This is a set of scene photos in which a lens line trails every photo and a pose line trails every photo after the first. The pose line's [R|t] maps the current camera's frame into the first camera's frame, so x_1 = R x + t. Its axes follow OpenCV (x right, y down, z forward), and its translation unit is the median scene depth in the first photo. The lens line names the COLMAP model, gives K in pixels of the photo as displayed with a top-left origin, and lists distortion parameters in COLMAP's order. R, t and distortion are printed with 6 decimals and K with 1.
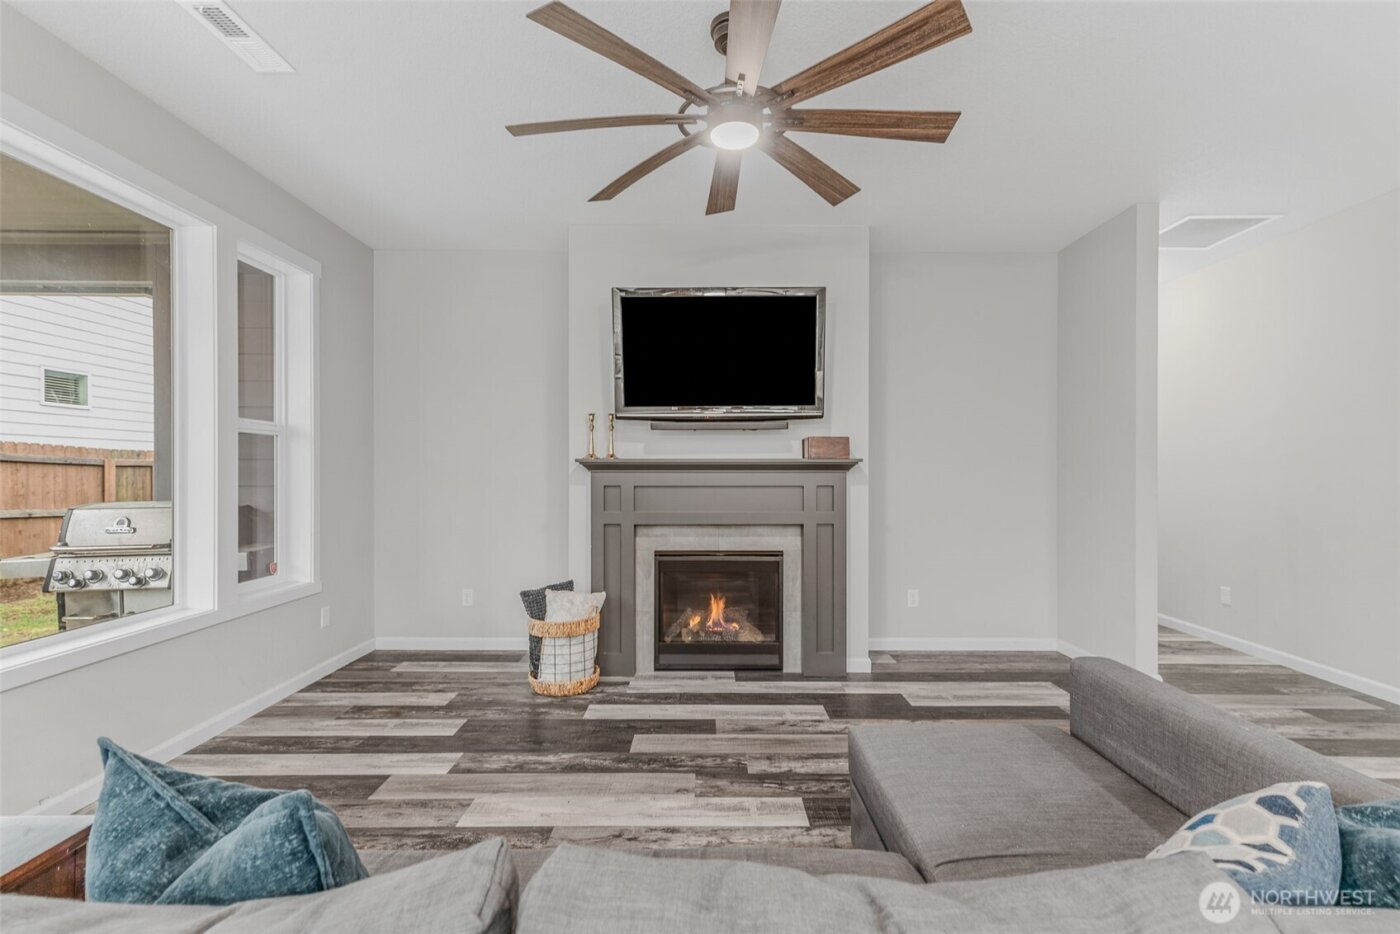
lens RADIAL K [[614.7, 0, 714.1], [0, 614.7, 483.5], [0, 0, 1]] dist [0.012810, 0.000105]
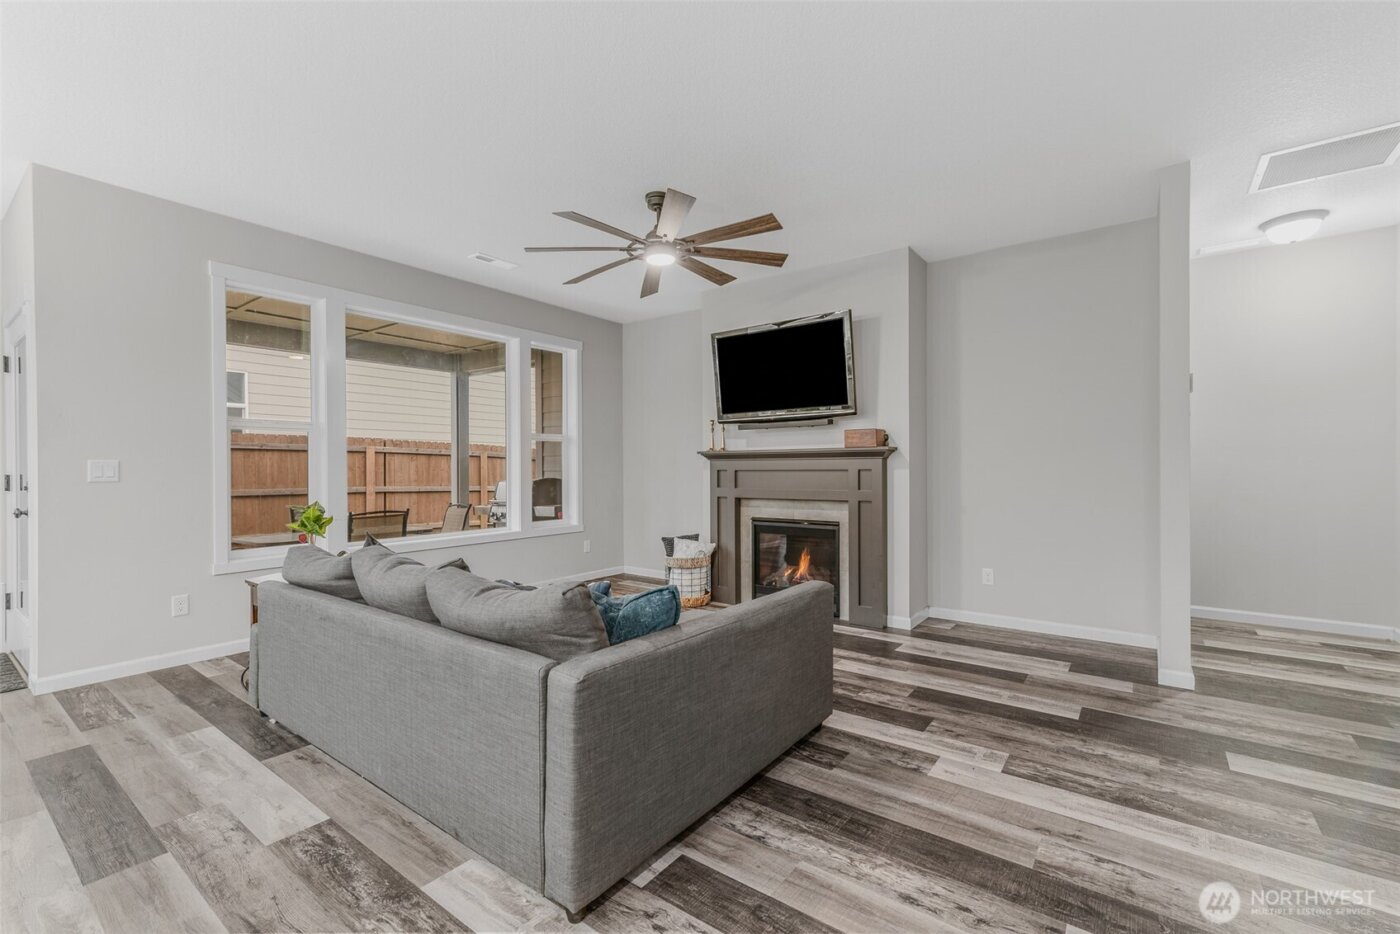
lens RADIAL K [[594.9, 0, 709.9], [0, 594.9, 480.1], [0, 0, 1]] dist [-0.000799, 0.000100]
pose [[0.806773, 0.009280, -0.590789, 0.641218], [-0.007479, 0.999957, 0.005494, 0.020614], [0.590815, -0.000014, 0.806807, -0.137637]]
